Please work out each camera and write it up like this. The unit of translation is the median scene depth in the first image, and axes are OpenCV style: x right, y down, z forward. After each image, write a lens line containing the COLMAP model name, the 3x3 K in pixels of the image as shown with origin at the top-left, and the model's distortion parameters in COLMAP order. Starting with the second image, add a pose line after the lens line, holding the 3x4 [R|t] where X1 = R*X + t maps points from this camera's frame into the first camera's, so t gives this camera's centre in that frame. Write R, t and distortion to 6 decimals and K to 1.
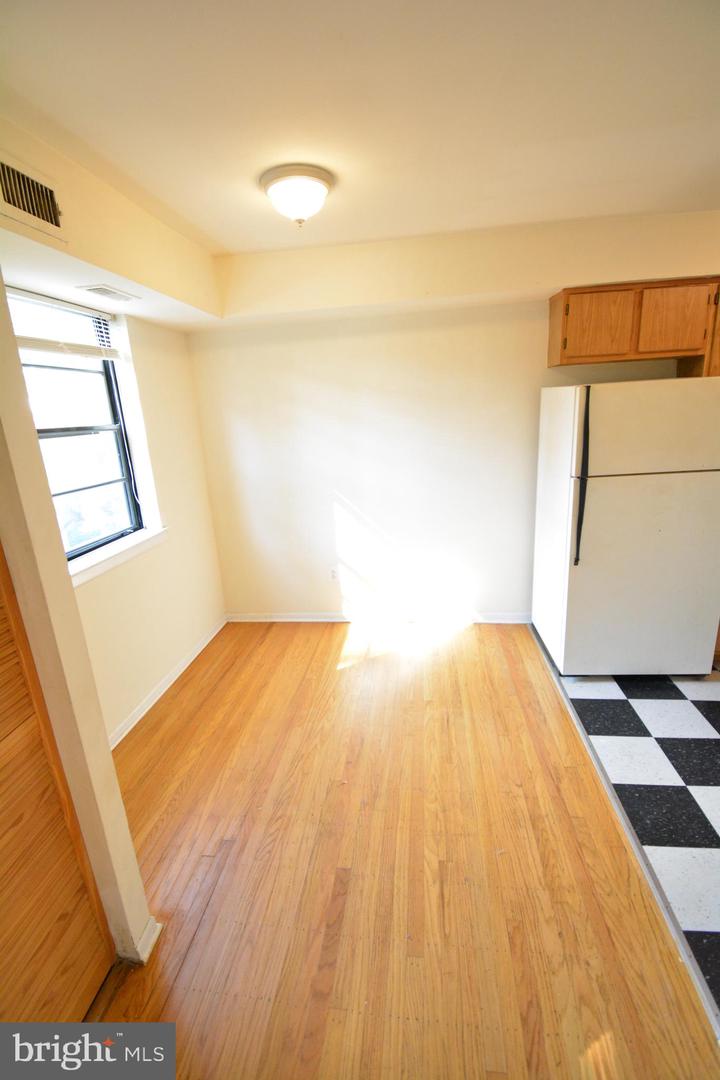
lens RADIAL K [[476.4, 0, 357.2], [0, 476.4, 535.7], [0, 0, 1]] dist [0.016410, -0.023728]
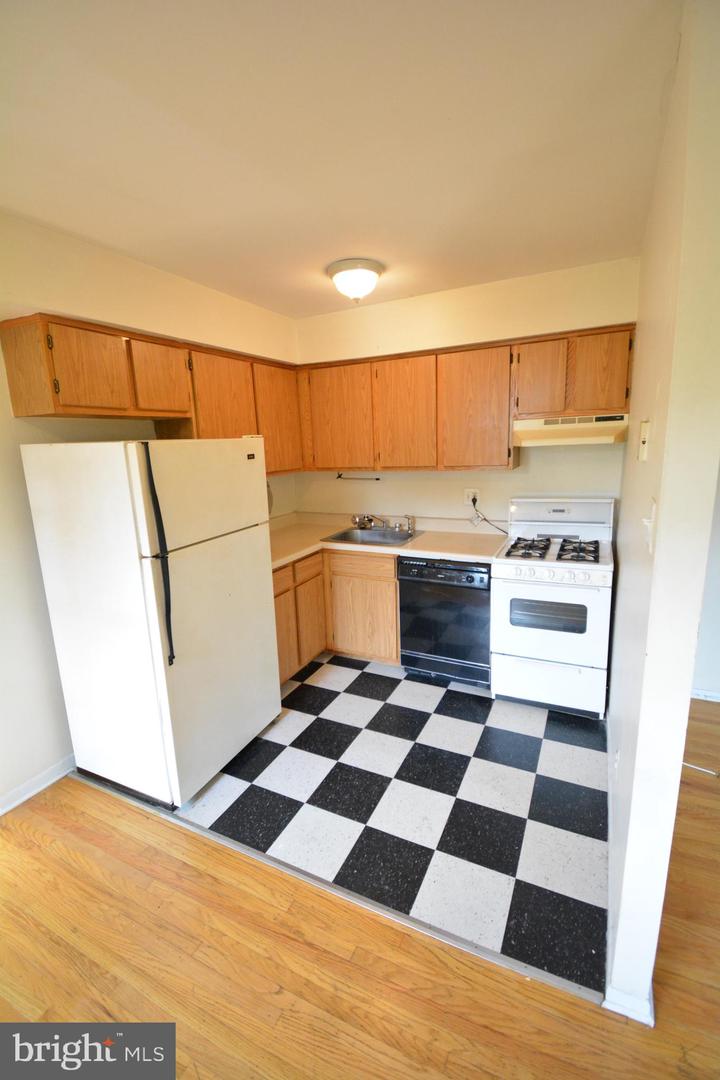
lens RADIAL K [[476.4, 0, 357.2], [0, 476.4, 535.7], [0, 0, 1]] dist [0.016410, -0.023728]
pose [[0.329014, -0.140711, 0.933783, -0.152787], [0.265513, 0.962730, 0.051521, -0.107541], [-0.906230, 0.230980, 0.354112, 0.420565]]
